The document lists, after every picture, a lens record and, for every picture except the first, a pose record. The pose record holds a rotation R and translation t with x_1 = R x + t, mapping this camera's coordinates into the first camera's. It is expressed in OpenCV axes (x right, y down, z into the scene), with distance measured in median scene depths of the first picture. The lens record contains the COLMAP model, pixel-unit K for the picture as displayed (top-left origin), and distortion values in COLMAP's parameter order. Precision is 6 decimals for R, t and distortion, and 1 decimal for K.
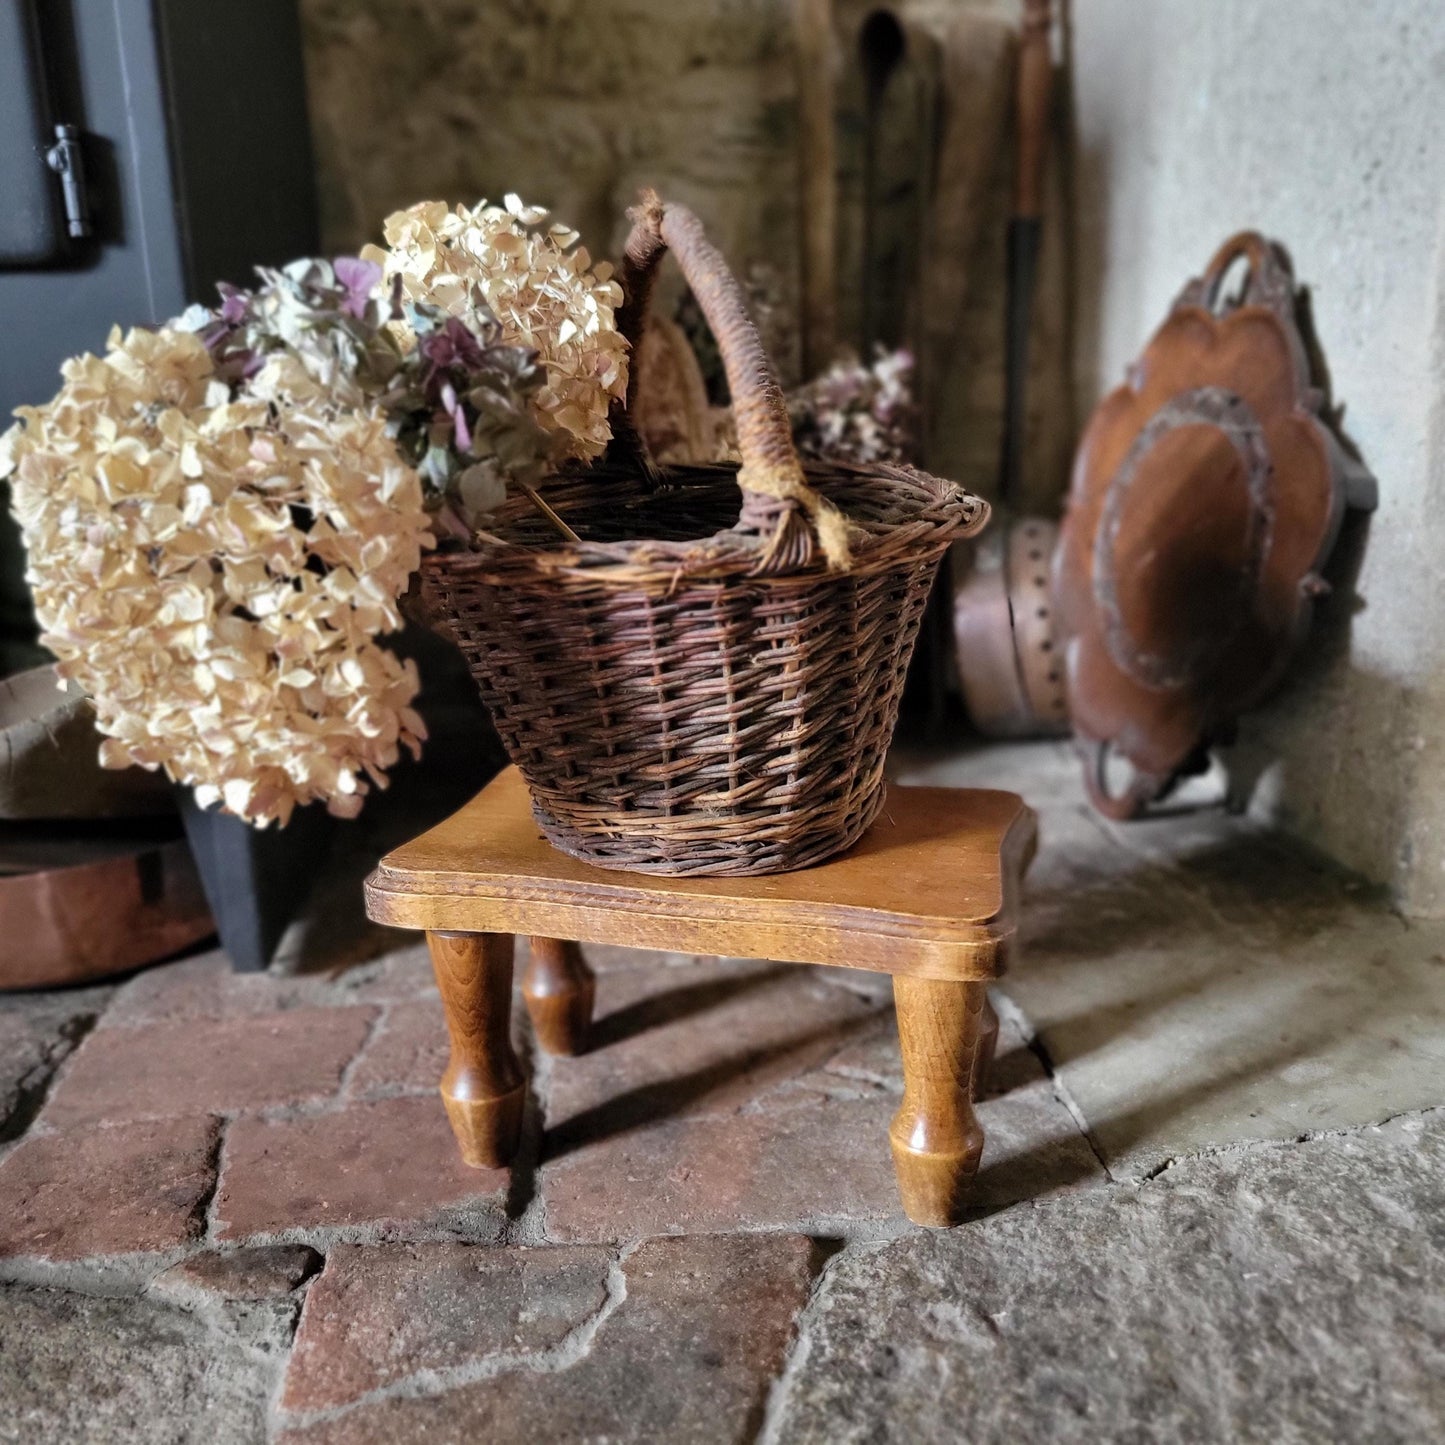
lens RADIAL K [[1495.8, 0, 724.1], [0, 1495.8, 725.4], [0, 0, 1]] dist [0.036724, -0.014845]
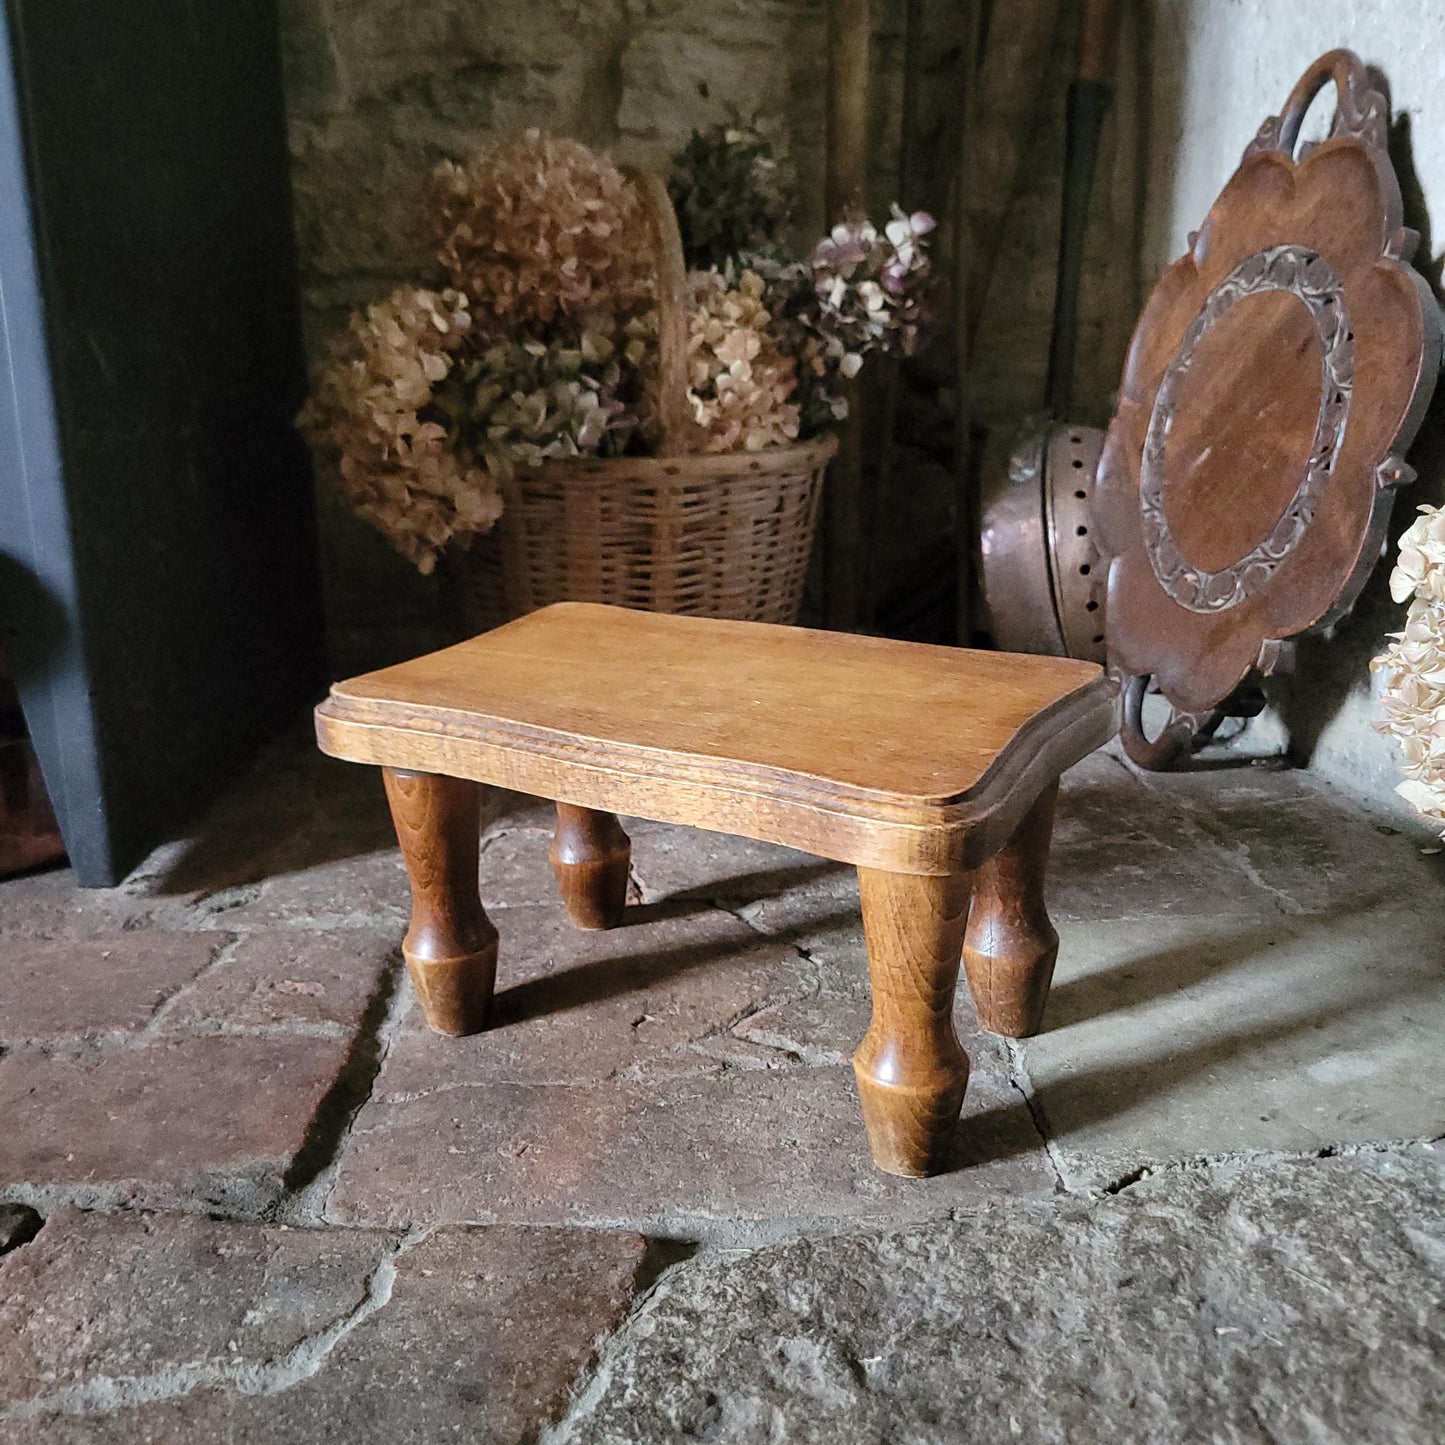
lens RADIAL K [[1496.3, 0, 704.3], [0, 1496.3, 726.8], [0, 0, 1]] dist [0.026854, -0.010049]
pose [[0.995649, 0.039316, -0.084487, 0.145713], [-0.038644, 0.999207, 0.009578, 0.073663], [0.084797, -0.006271, 0.996379, 0.248774]]
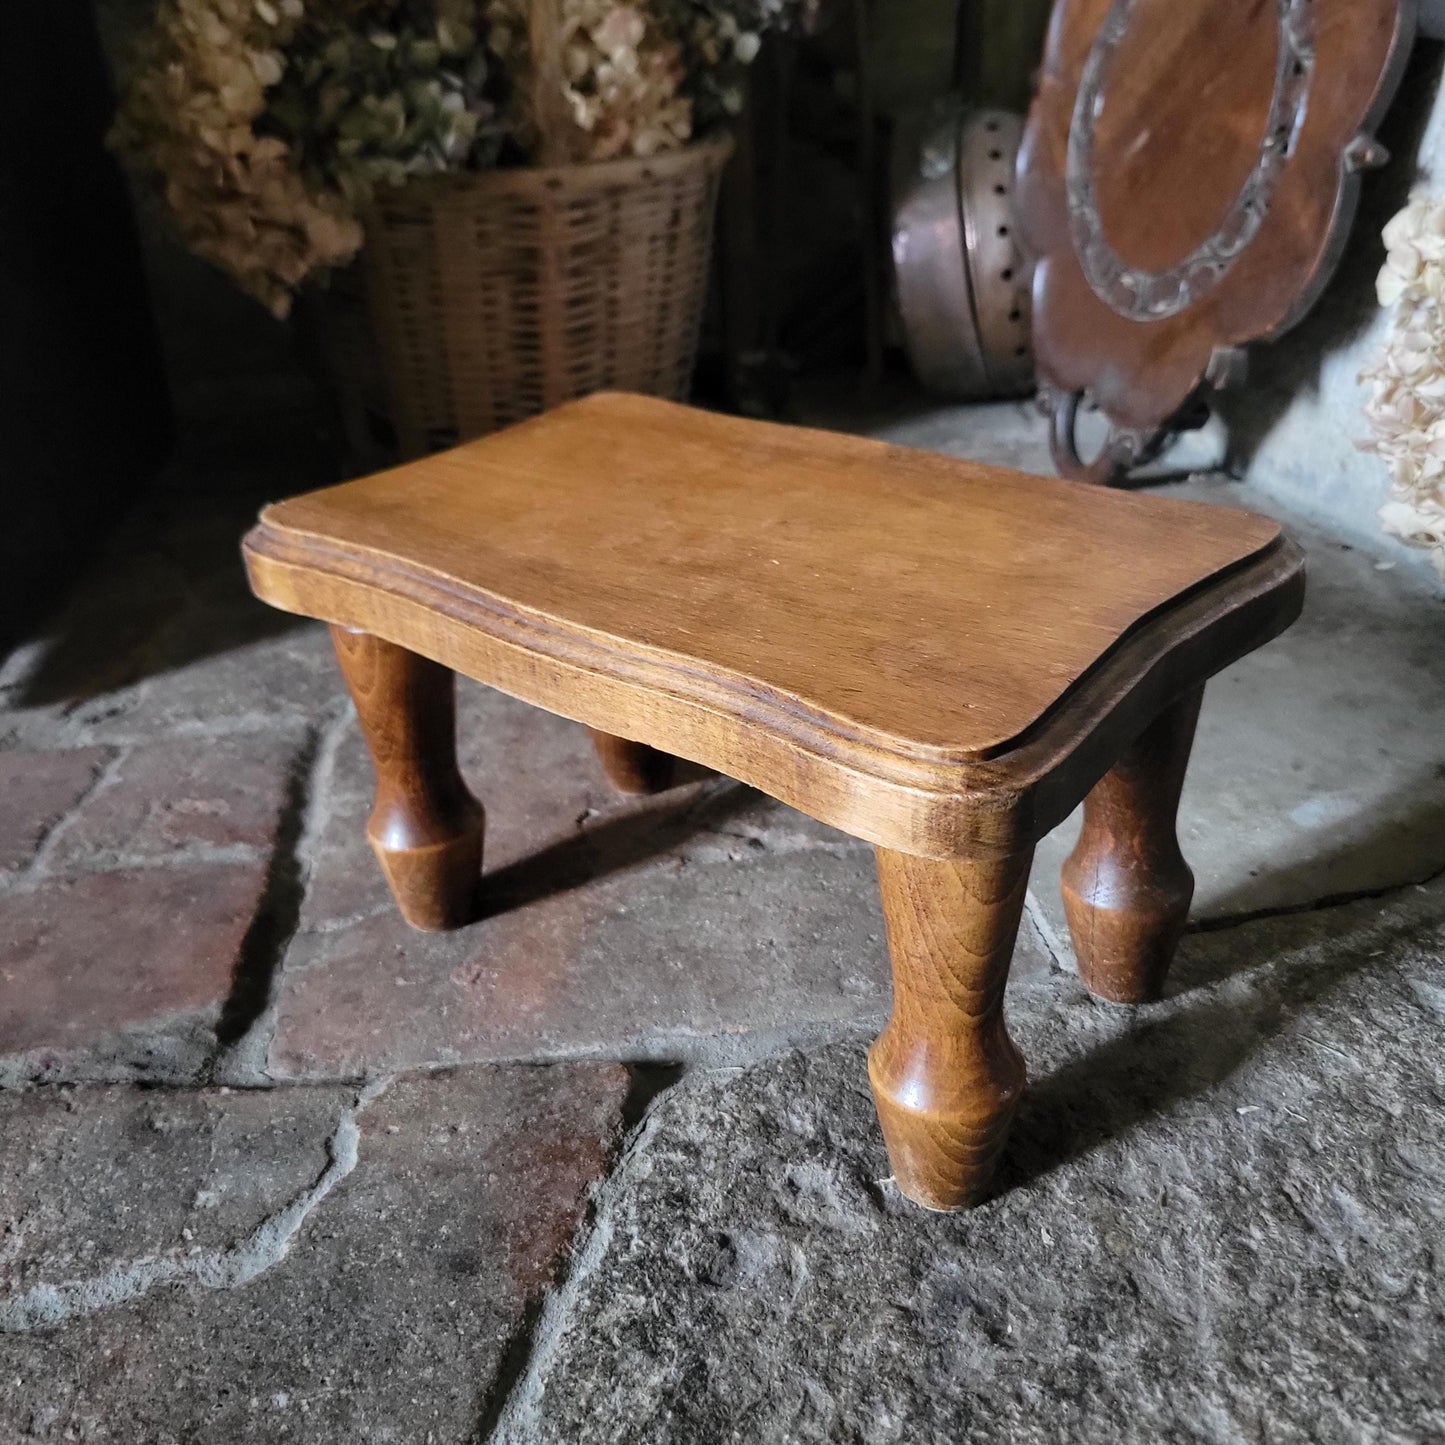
lens RADIAL K [[1508.9, 0, 719.3], [0, 1508.9, 720.5], [0, 0, 1]] dist [0.017836, -0.006146]
pose [[0.999733, -0.020722, 0.010233, 0.098656], [0.018415, 0.981791, 0.189068, 0.048155], [-0.013964, -0.188829, 0.981911, 0.343423]]
